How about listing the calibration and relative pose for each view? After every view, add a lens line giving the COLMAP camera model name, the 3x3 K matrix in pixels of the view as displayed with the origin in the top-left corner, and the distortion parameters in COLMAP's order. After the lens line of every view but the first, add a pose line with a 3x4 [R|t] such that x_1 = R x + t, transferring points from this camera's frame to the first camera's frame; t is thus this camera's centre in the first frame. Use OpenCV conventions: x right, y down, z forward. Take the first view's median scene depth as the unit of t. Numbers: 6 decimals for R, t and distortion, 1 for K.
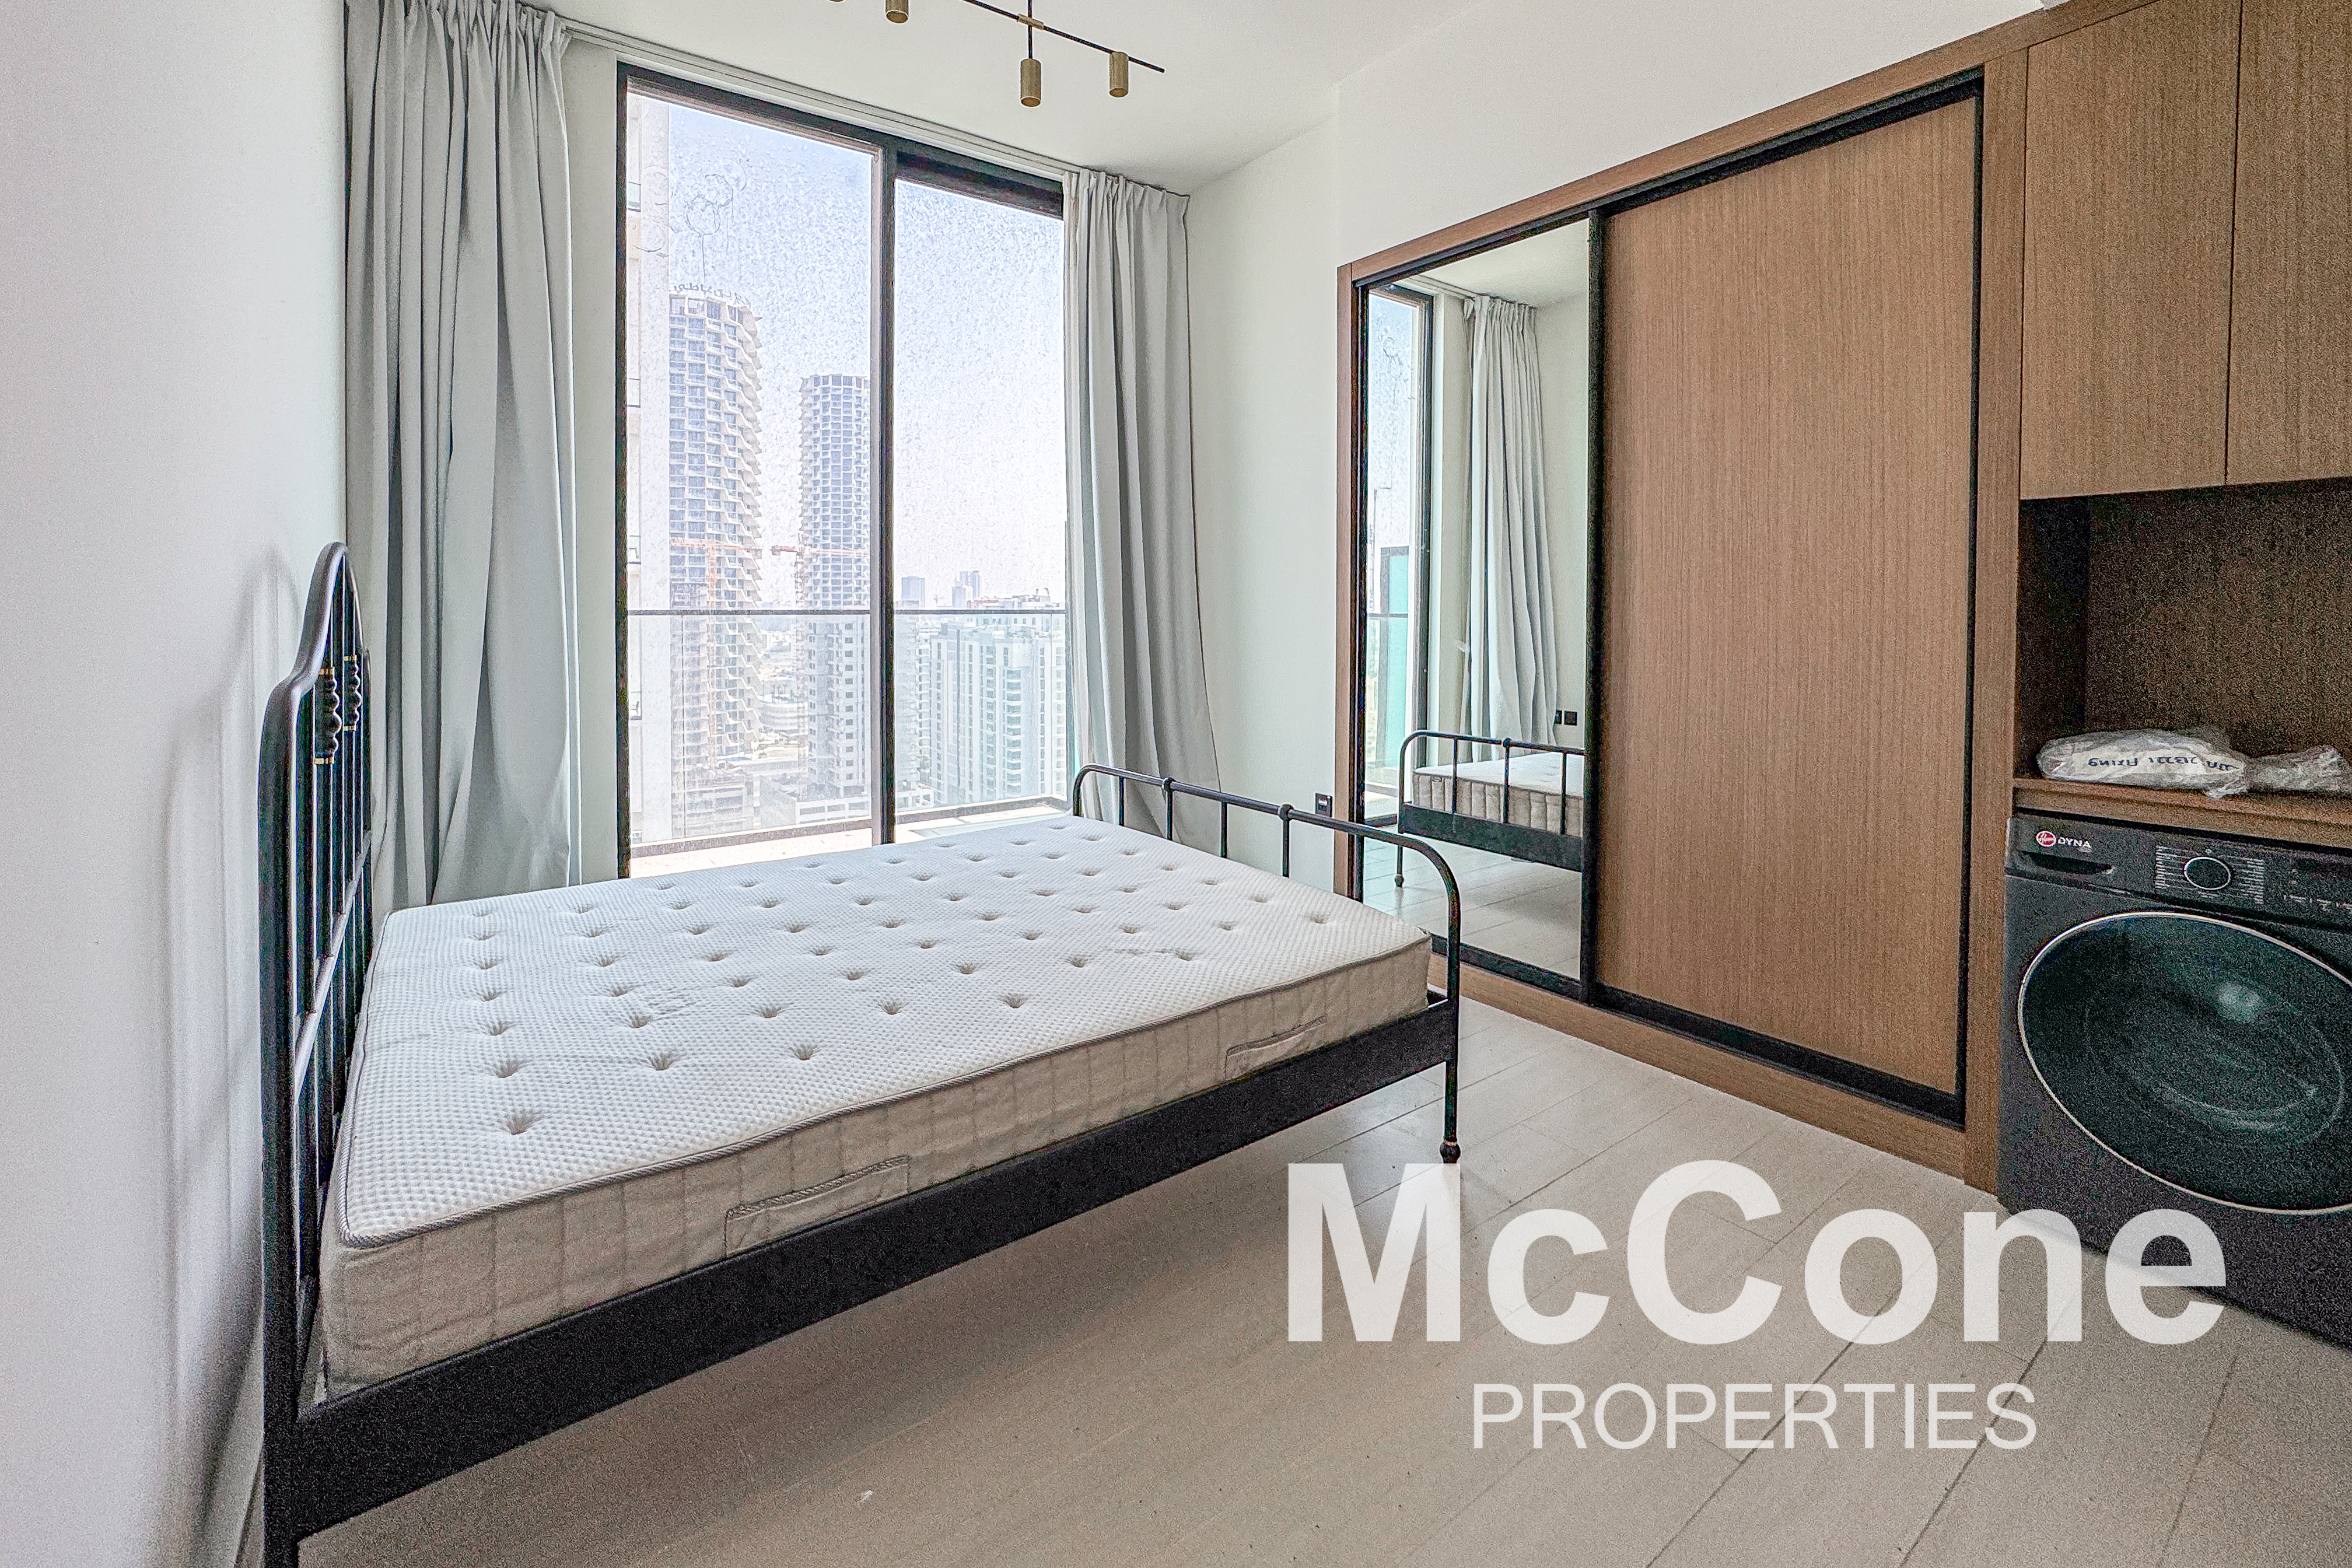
lens RADIAL K [[998.4, 0, 1148.2], [0, 998.4, 644.1], [0, 0, 1]] dist [-0.050257, 0.022024]
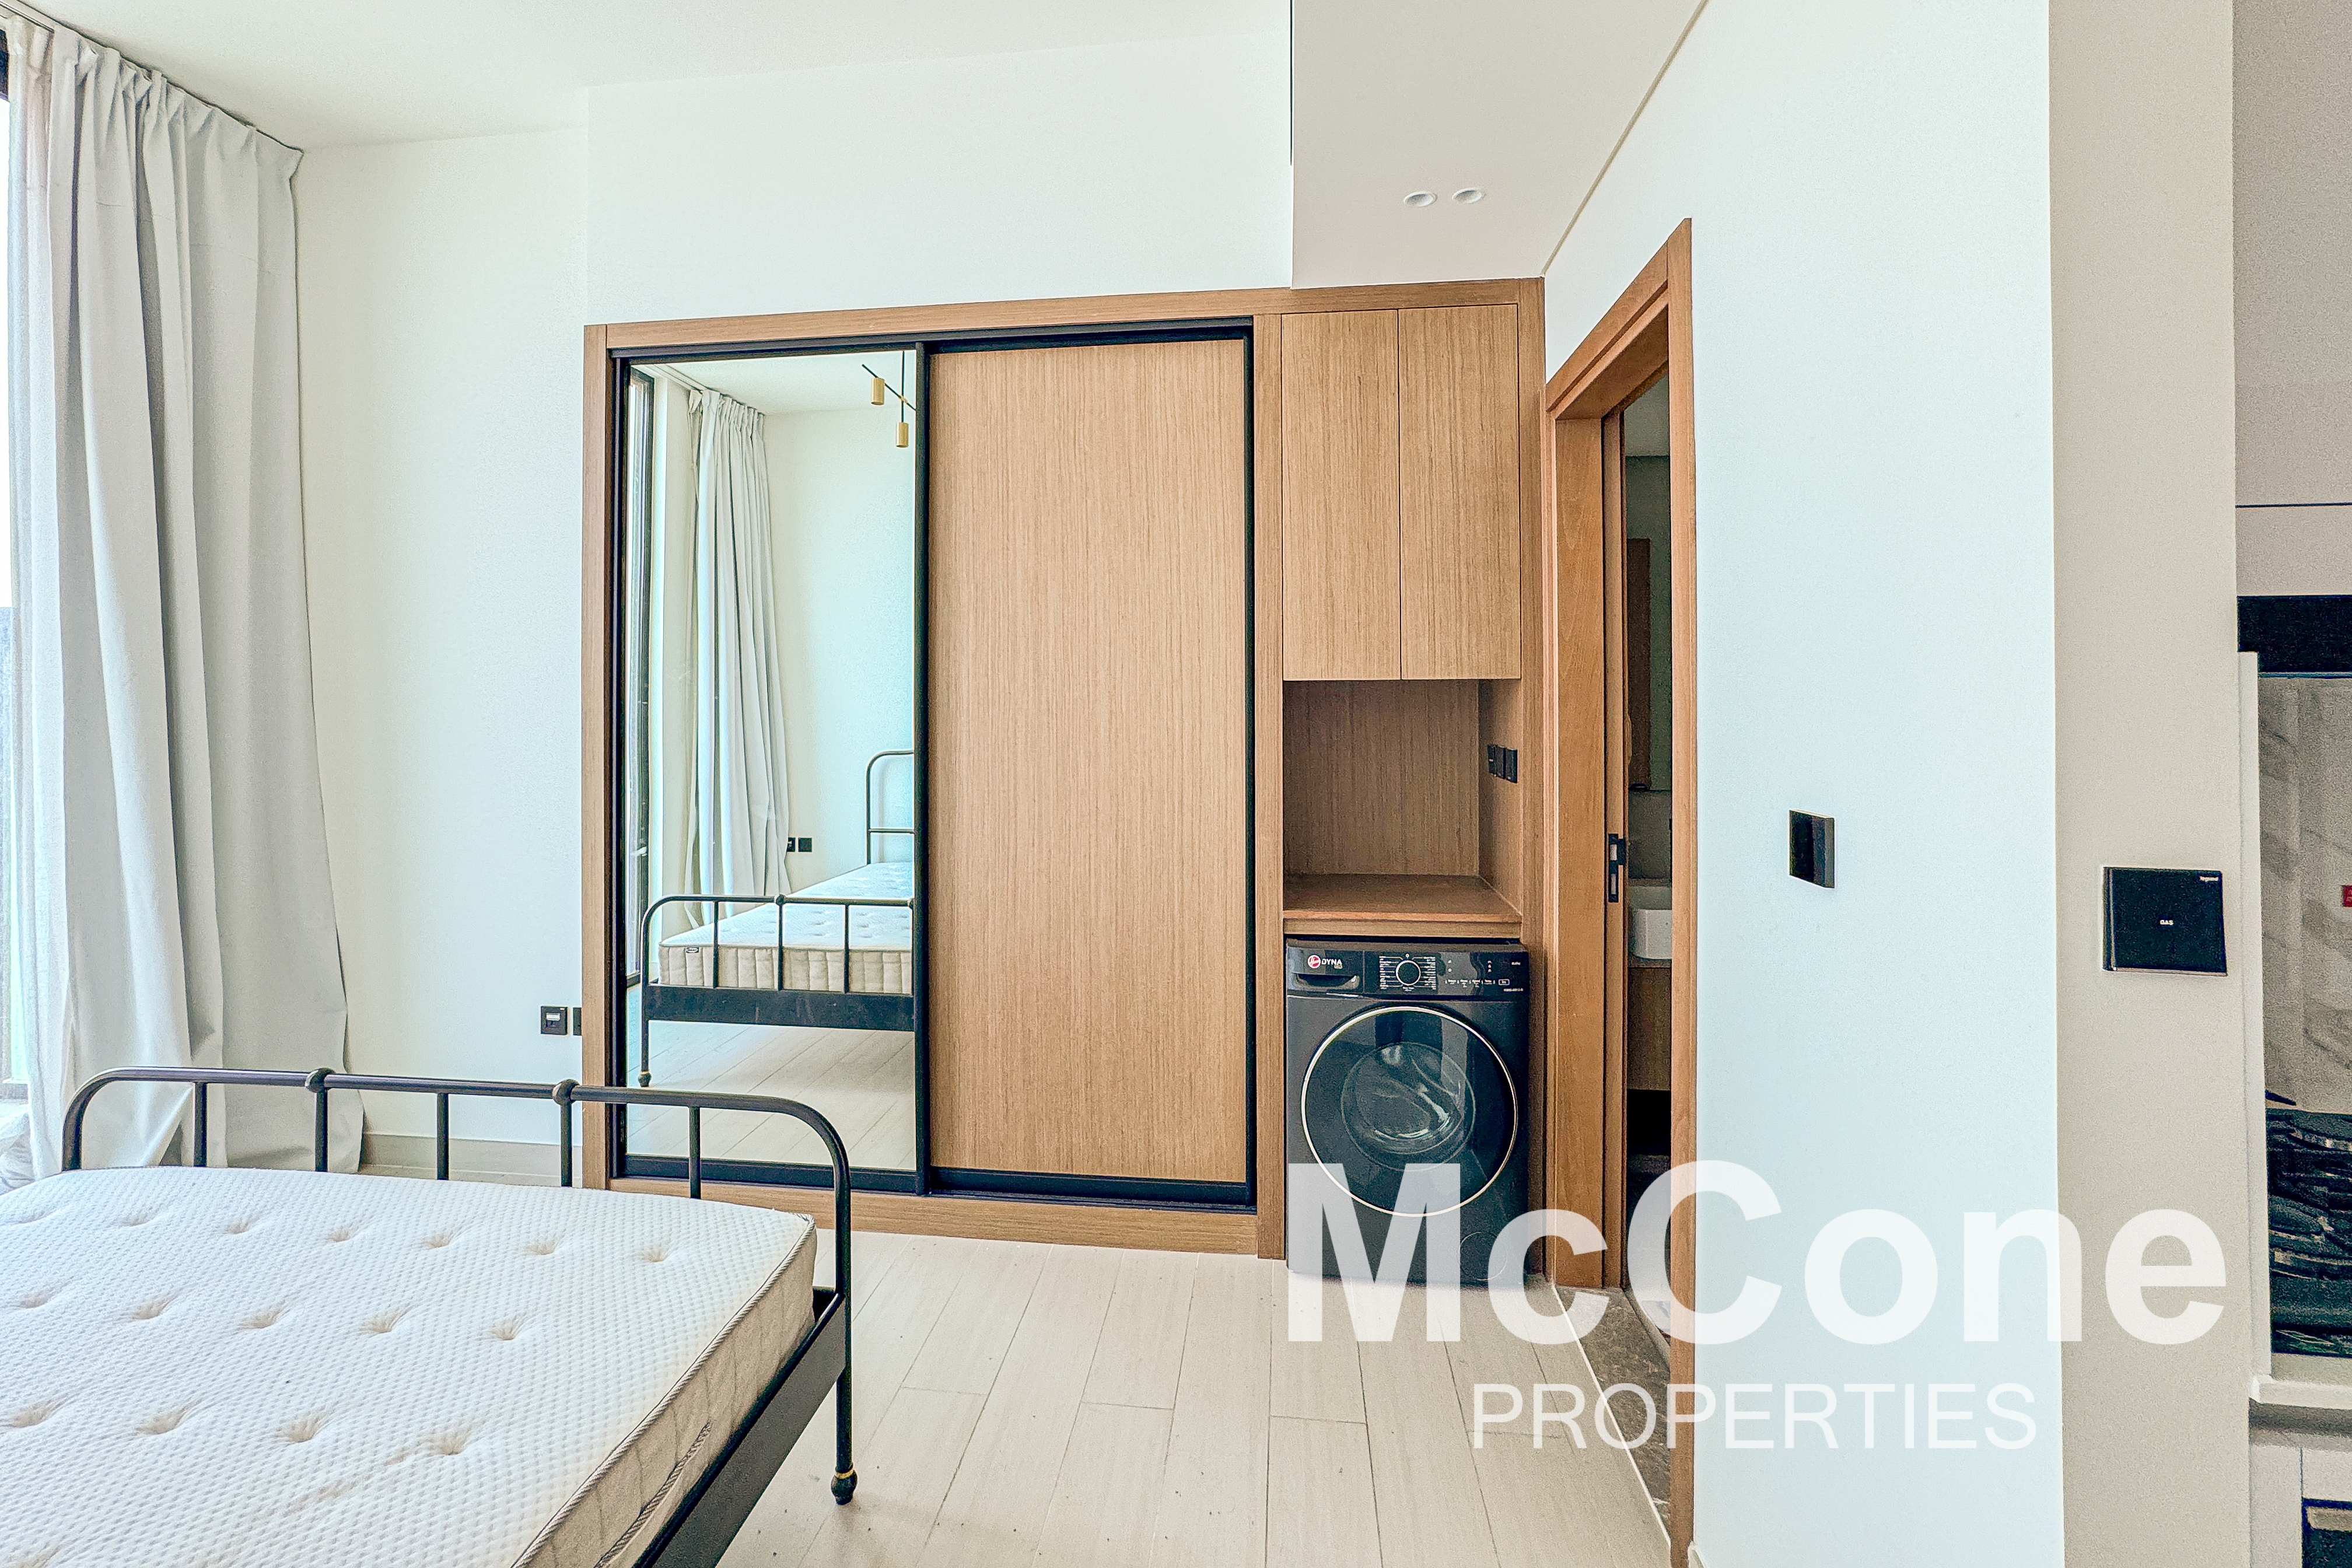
lens RADIAL K [[947.1, 0, 1092.7], [0, 947.1, 694.1], [0, 0, 1]] dist [-0.000213, 0.000573]
pose [[0.684498, -0.013513, 0.728890, -0.065729], [0.030277, 0.999492, -0.009904, -0.067787], [-0.728386, 0.028848, 0.684559, 0.196215]]
